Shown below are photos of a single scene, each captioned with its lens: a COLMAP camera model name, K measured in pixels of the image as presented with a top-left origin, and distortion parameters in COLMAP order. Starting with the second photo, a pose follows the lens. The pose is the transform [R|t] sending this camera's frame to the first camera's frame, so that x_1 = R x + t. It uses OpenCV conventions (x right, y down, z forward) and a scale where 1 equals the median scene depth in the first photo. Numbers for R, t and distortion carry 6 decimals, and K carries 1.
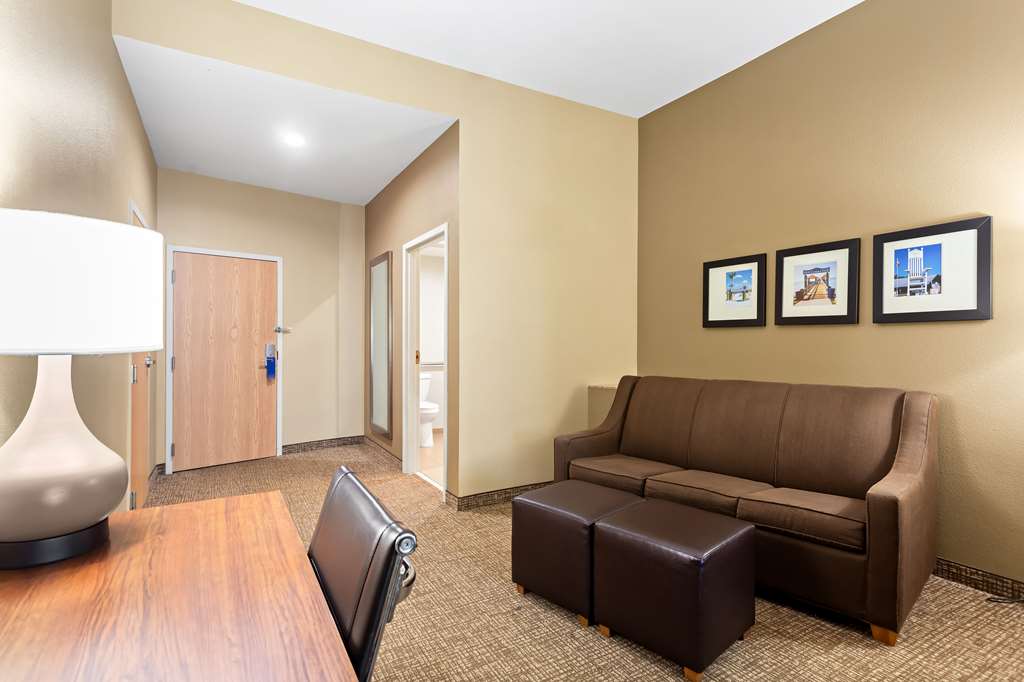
lens RADIAL K [[545.9, 0, 512.0], [0, 545.9, 340.4], [0, 0, 1]] dist [-0.004550, -0.001164]
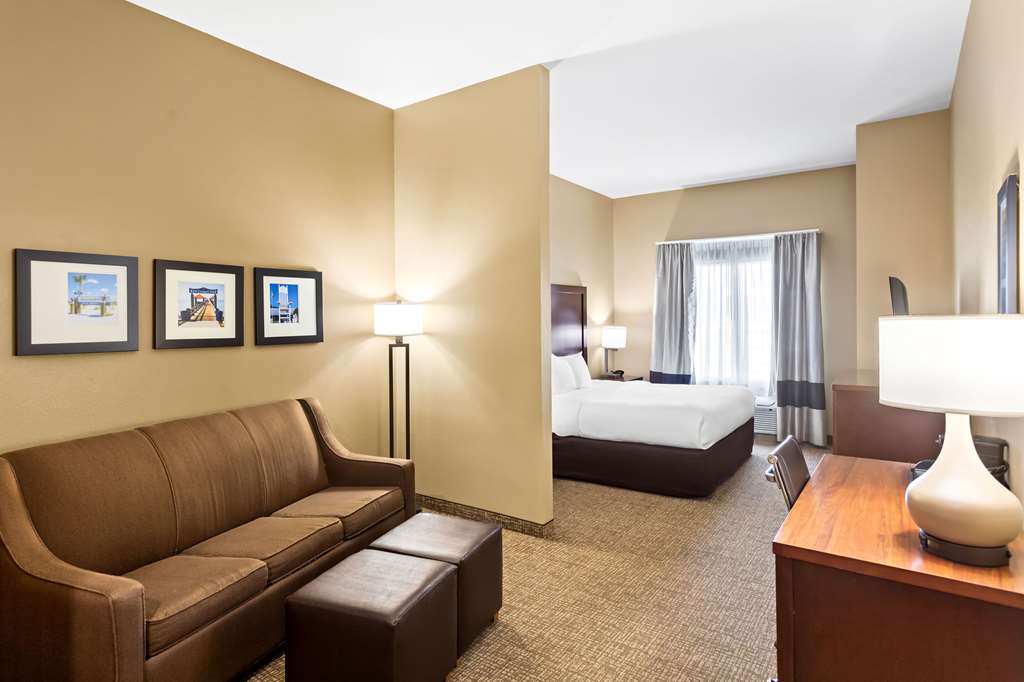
lens RADIAL K [[545.9, 0, 512.2], [0, 545.9, 334.5], [0, 0, 1]] dist [-0.004550, -0.001164]
pose [[-0.459134, -0.016866, 0.888207, -0.524341], [0.004590, 0.999761, 0.021357, -0.069298], [-0.888355, 0.013882, -0.458947, 0.954927]]
